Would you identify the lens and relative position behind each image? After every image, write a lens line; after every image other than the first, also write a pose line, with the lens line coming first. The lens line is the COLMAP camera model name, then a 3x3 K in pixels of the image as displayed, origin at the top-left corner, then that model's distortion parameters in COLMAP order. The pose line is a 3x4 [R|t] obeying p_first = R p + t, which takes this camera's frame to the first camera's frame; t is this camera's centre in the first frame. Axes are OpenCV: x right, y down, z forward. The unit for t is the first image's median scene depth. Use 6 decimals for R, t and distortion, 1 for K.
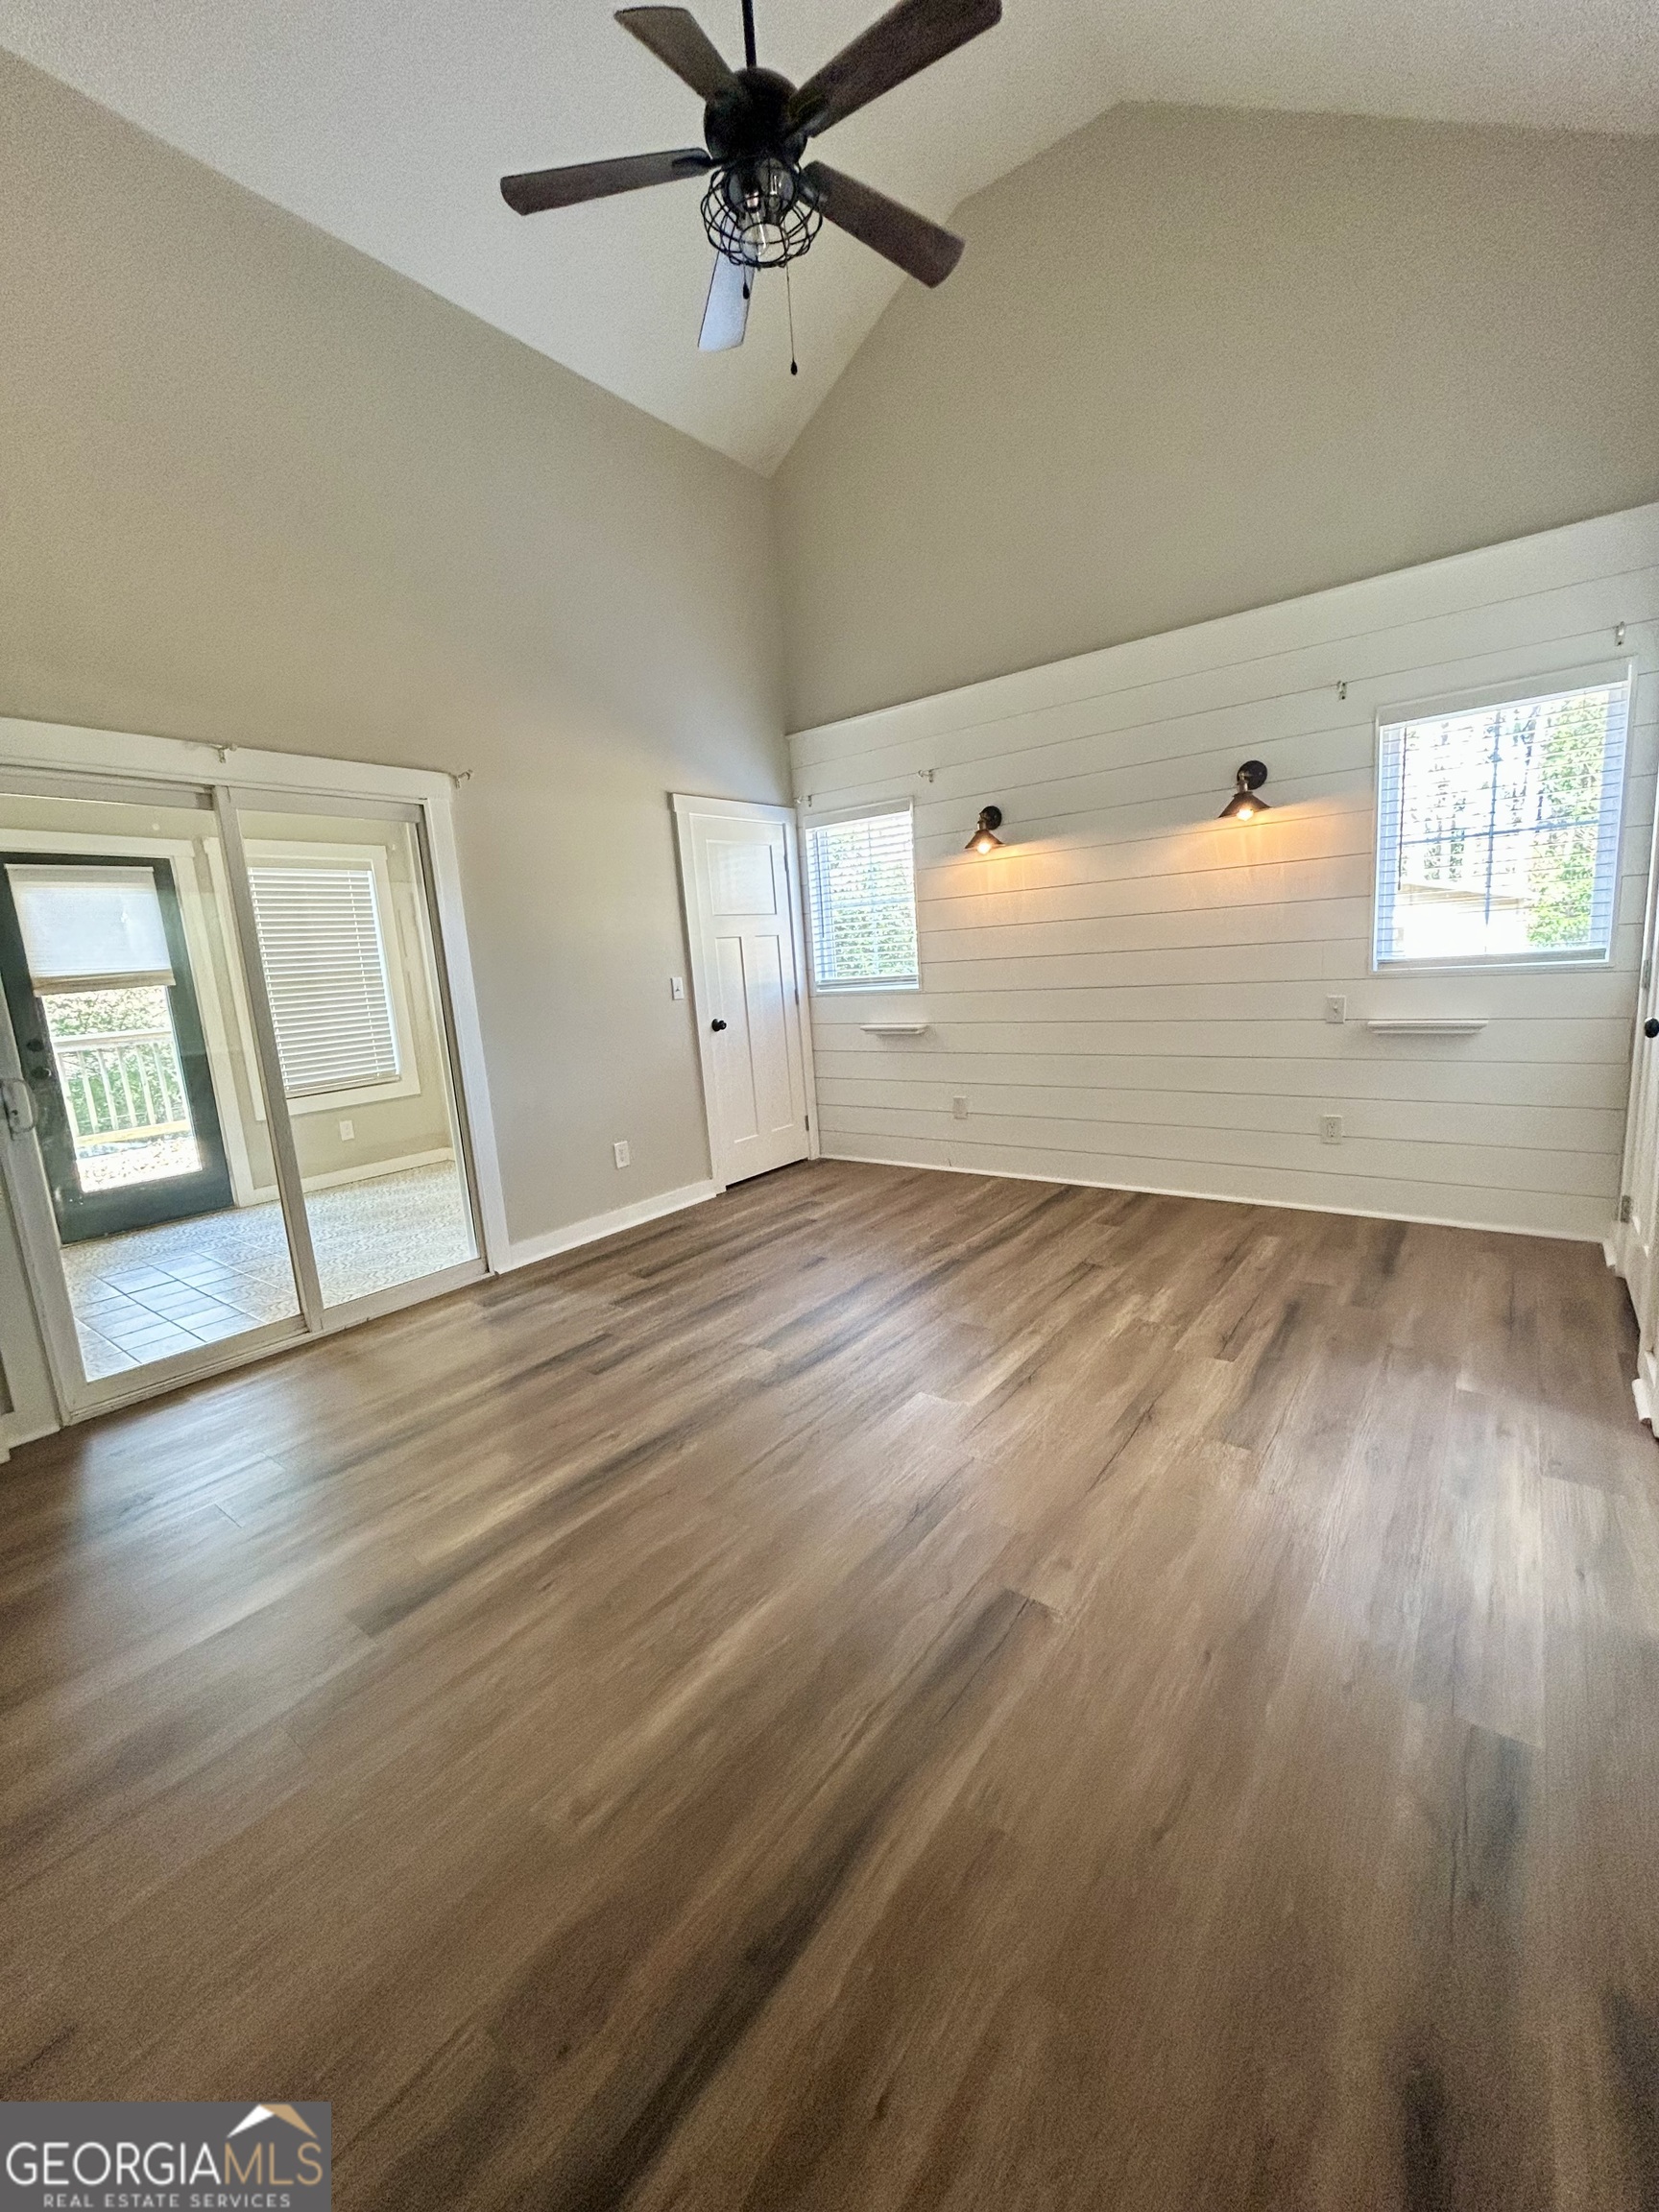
lens RADIAL K [[889.6, 0, 838.1], [0, 889.6, 1105.0], [0, 0, 1]] dist [0.001983, 0.000702]
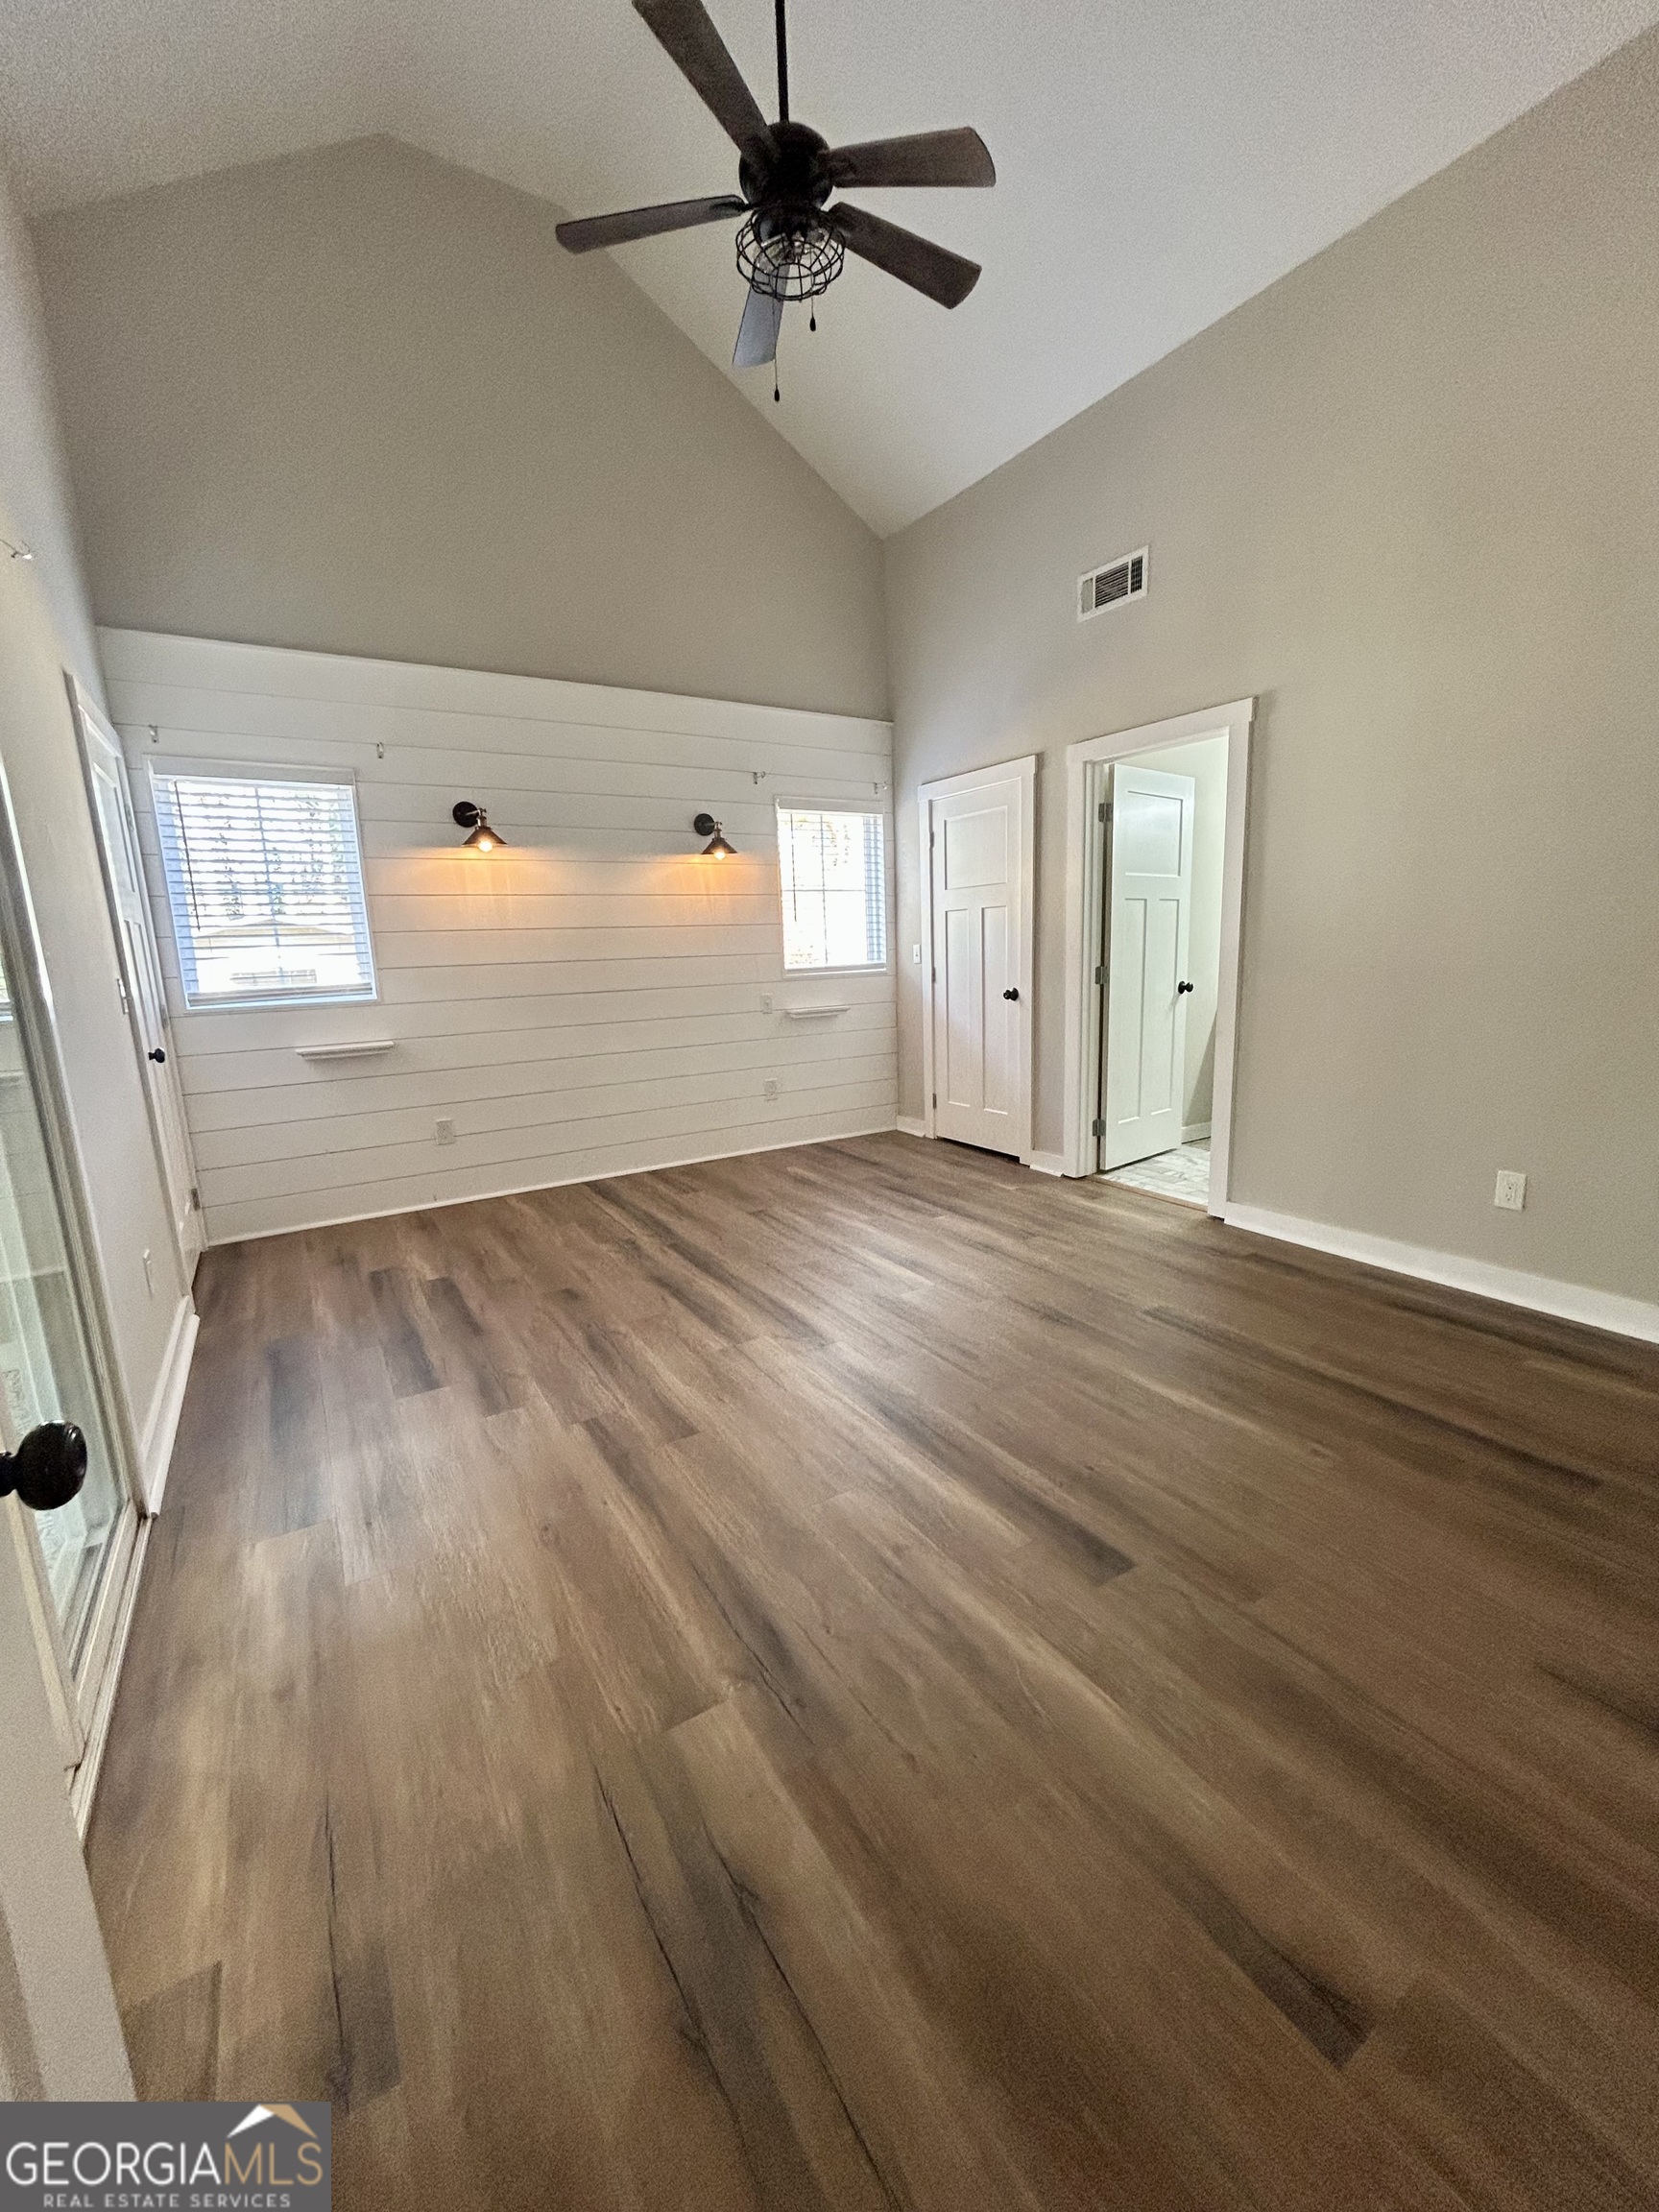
lens RADIAL K [[889.6, 0, 832.6], [0, 889.6, 1098.5], [0, 0, 1]] dist [0.001983, 0.000702]
pose [[0.353413, -0.108684, 0.929132, -0.725026], [0.167078, 0.984592, 0.051620, -0.014767], [-0.920426, 0.136994, 0.366126, 0.415232]]
